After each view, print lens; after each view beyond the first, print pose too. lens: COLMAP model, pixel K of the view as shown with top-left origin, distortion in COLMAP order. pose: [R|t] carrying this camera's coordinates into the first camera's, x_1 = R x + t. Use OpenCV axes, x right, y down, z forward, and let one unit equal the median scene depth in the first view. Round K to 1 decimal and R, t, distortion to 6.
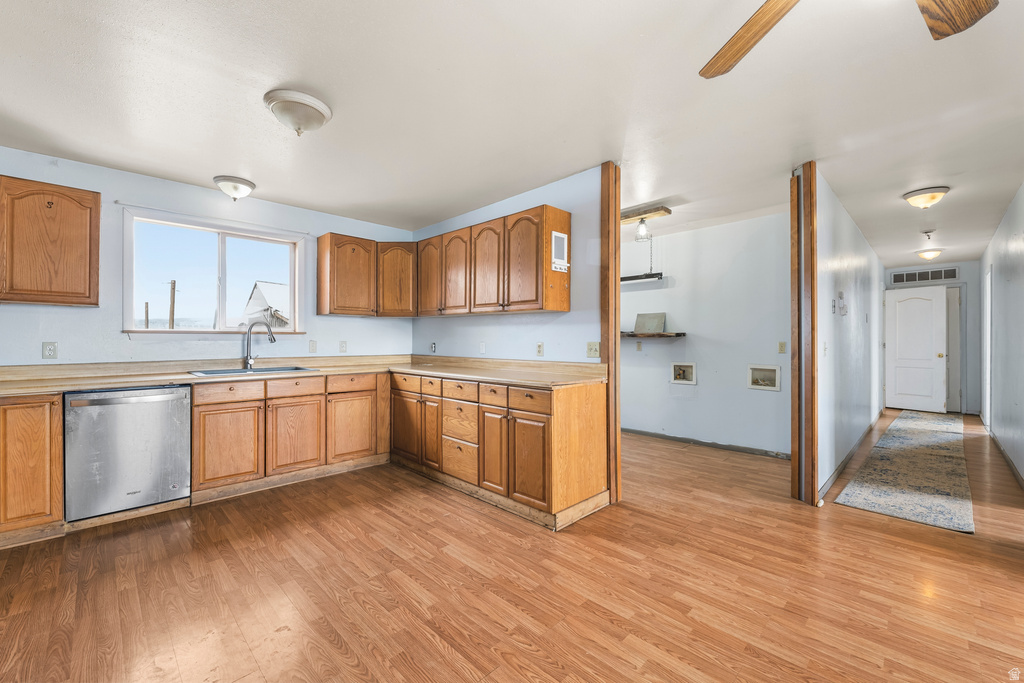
lens RADIAL K [[422.2, 0, 511.6], [0, 422.2, 338.0], [0, 0, 1]] dist [-0.001898, 0.000524]
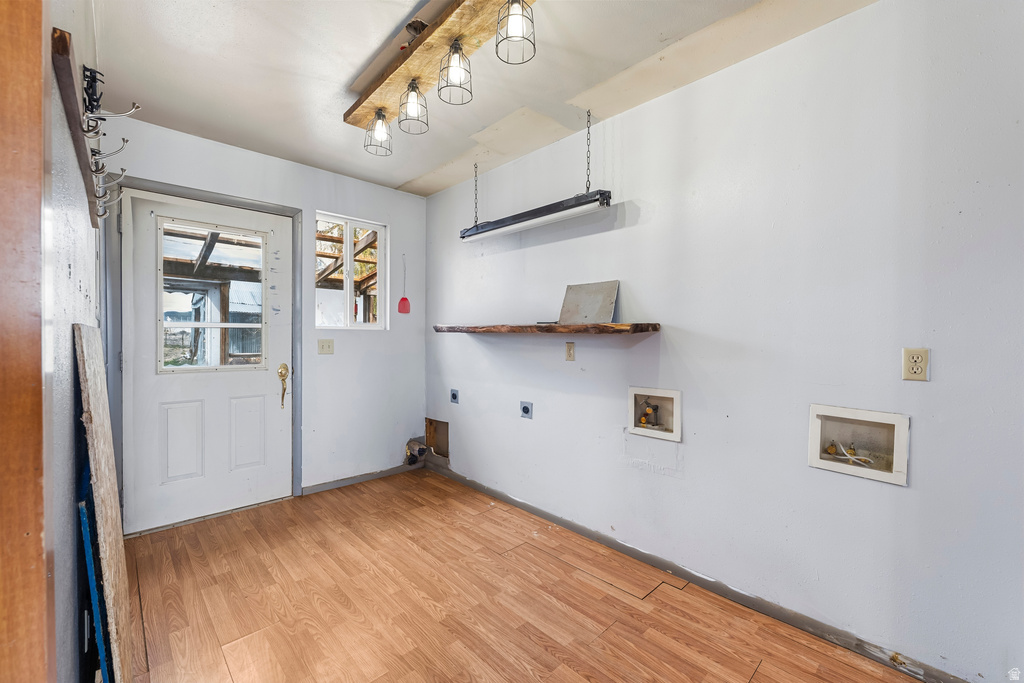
lens RADIAL K [[422.2, 0, 512.1], [0, 422.2, 343.1], [0, 0, 1]] dist [-0.001898, 0.000524]
pose [[0.998992, 0.004905, -0.044620, 0.385496], [-0.004149, 0.999846, 0.017028, 0.001946], [0.044697, -0.016826, 0.998859, 0.761569]]
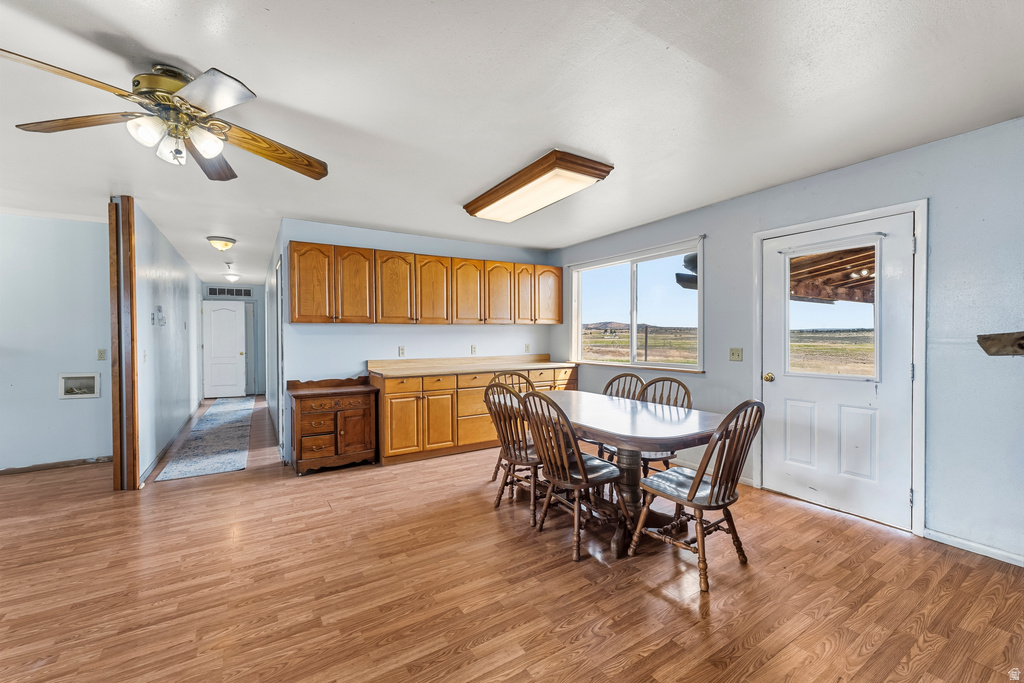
lens RADIAL K [[416.9, 0, 510.1], [0, 416.9, 342.2], [0, 0, 1]] dist [0.001160, 0.000072]
pose [[0.222822, -0.014976, 0.974744, -0.151334], [-0.000219, 0.999881, 0.015412, -0.027984], [-0.974859, -0.003648, 0.222792, -0.232848]]
